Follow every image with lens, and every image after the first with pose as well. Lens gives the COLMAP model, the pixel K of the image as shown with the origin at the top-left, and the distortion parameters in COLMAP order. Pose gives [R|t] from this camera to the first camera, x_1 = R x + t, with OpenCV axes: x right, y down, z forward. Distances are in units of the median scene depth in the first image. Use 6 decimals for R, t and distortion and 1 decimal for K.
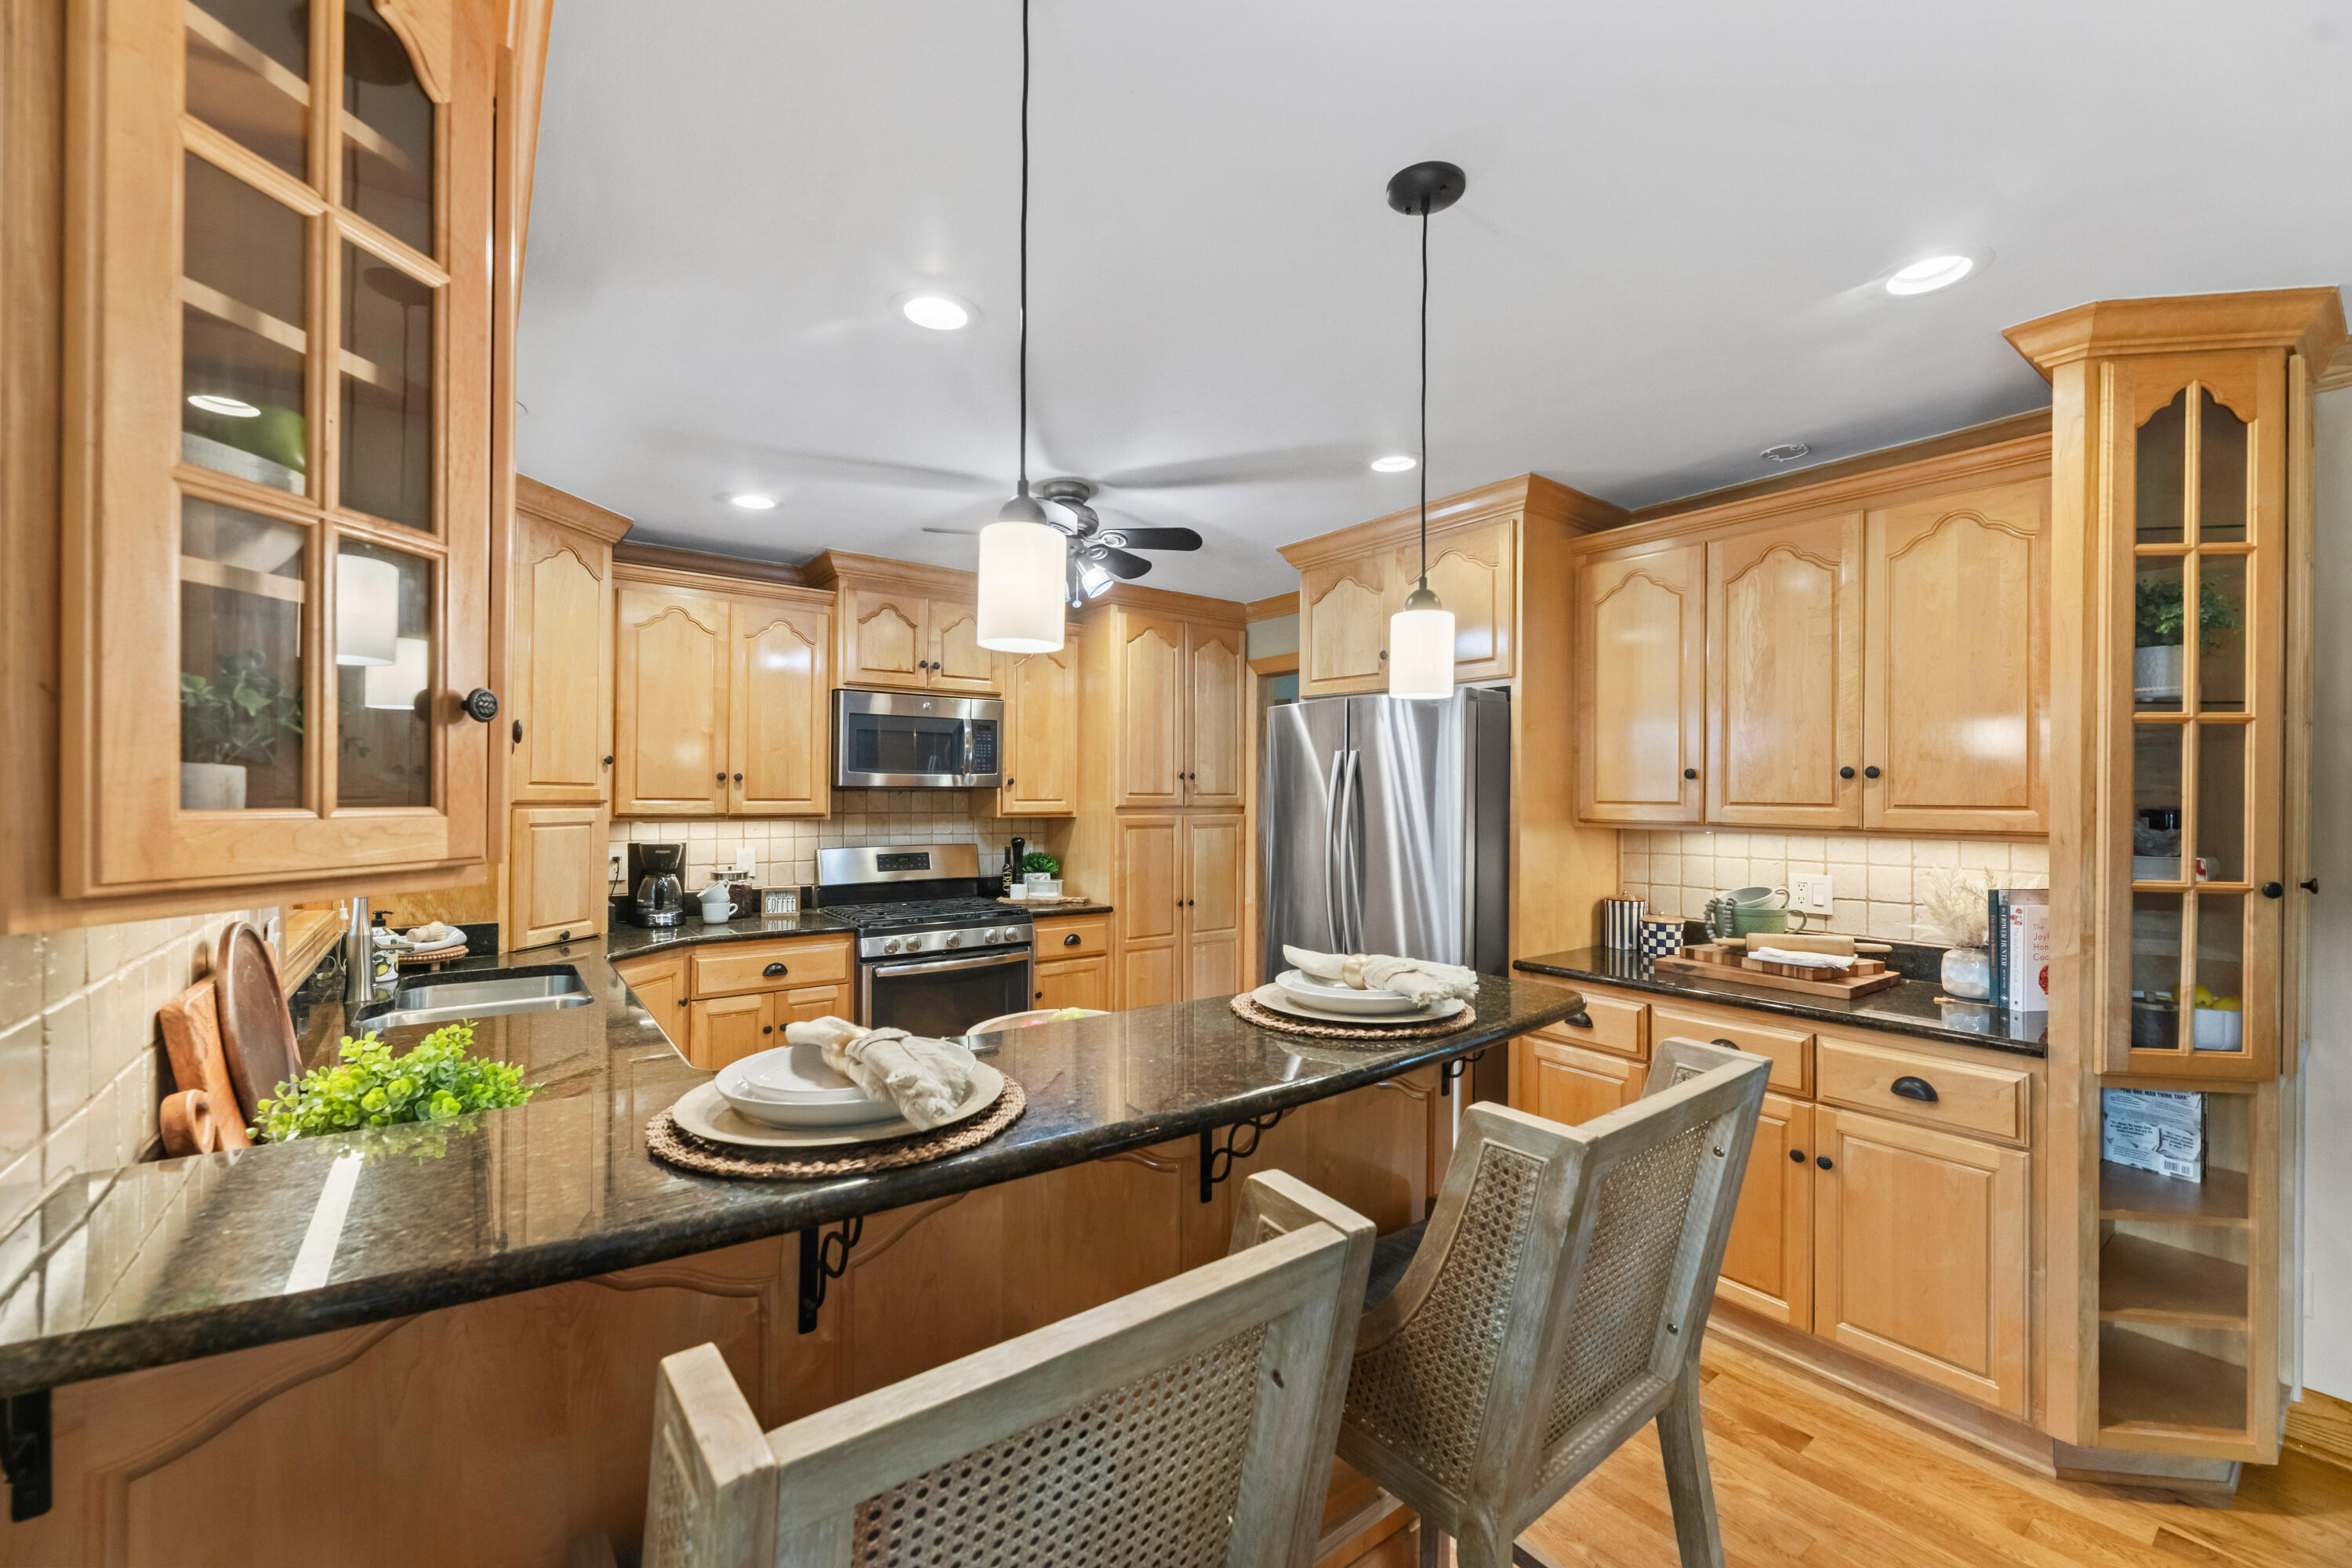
lens RADIAL K [[956.7, 0, 1179.7], [0, 956.7, 790.3], [0, 0, 1]] dist [-0.002028, -0.000520]
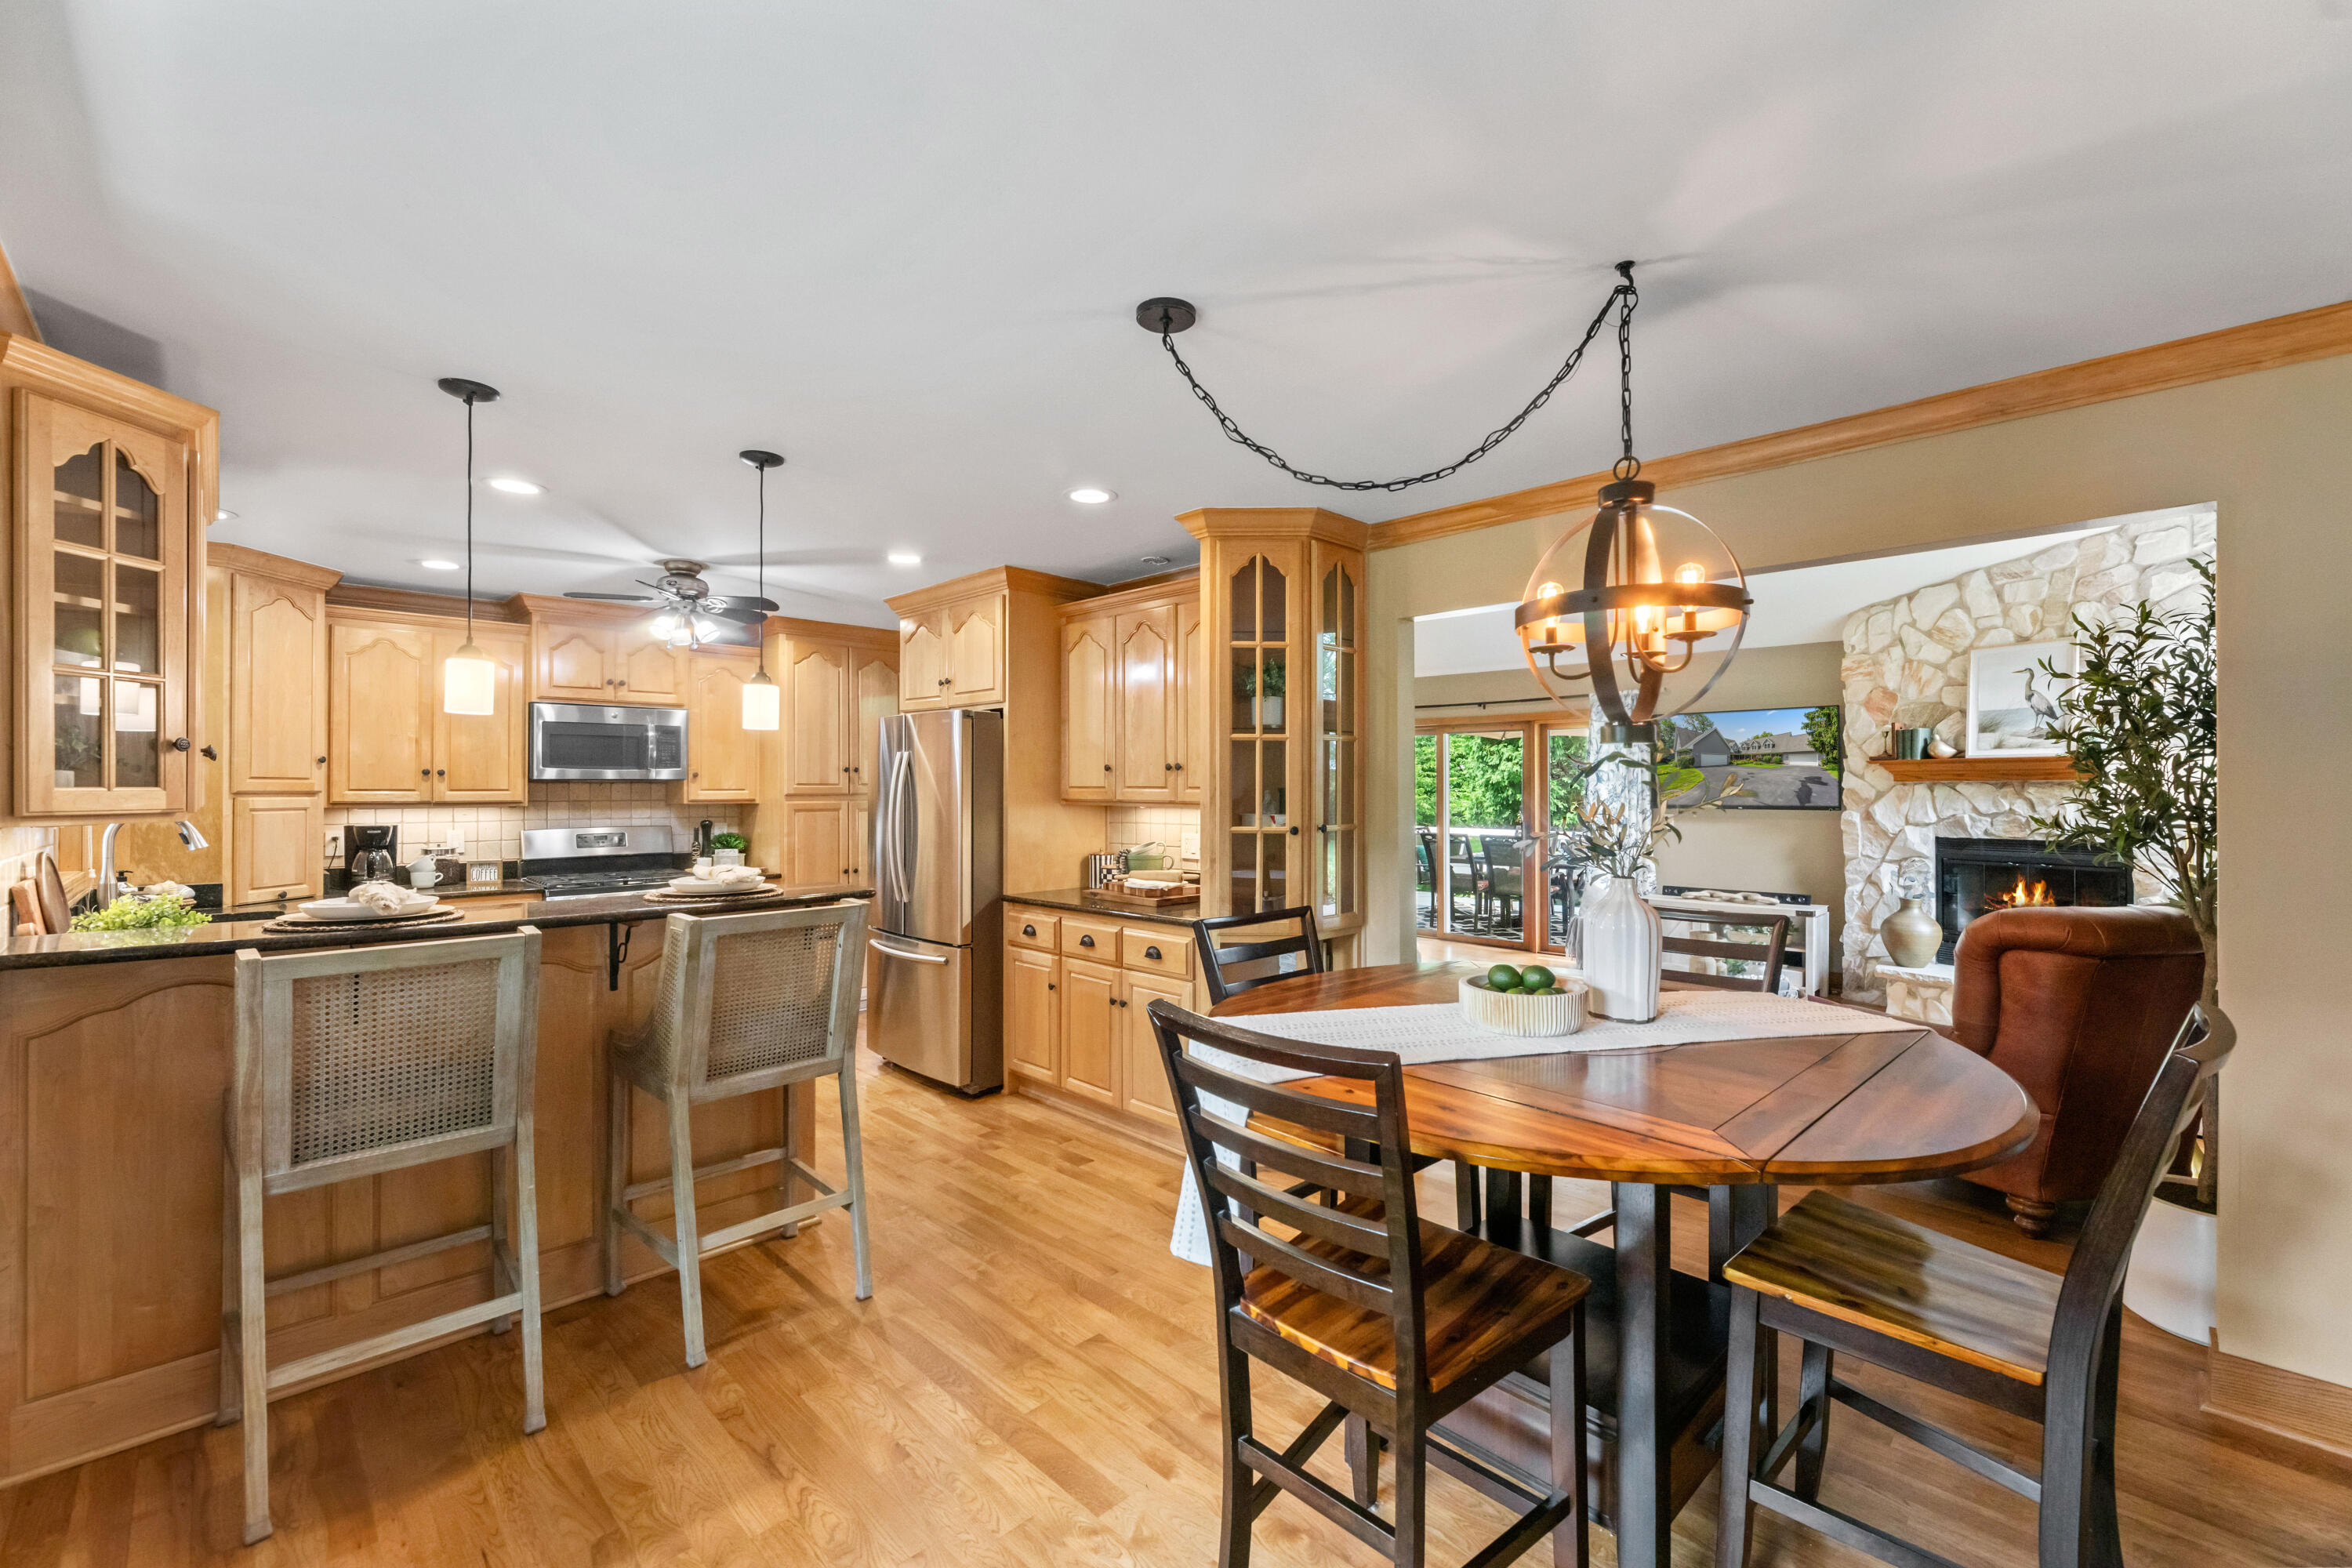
lens RADIAL K [[956.7, 0, 1169.8], [0, 956.7, 782.9], [0, 0, 1]] dist [-0.002028, -0.000520]
pose [[0.989723, -0.005983, 0.142873, 0.358777], [0.005928, 0.999982, 0.000811, 0.005310], [-0.142875, 0.000044, 0.989741, -0.448040]]
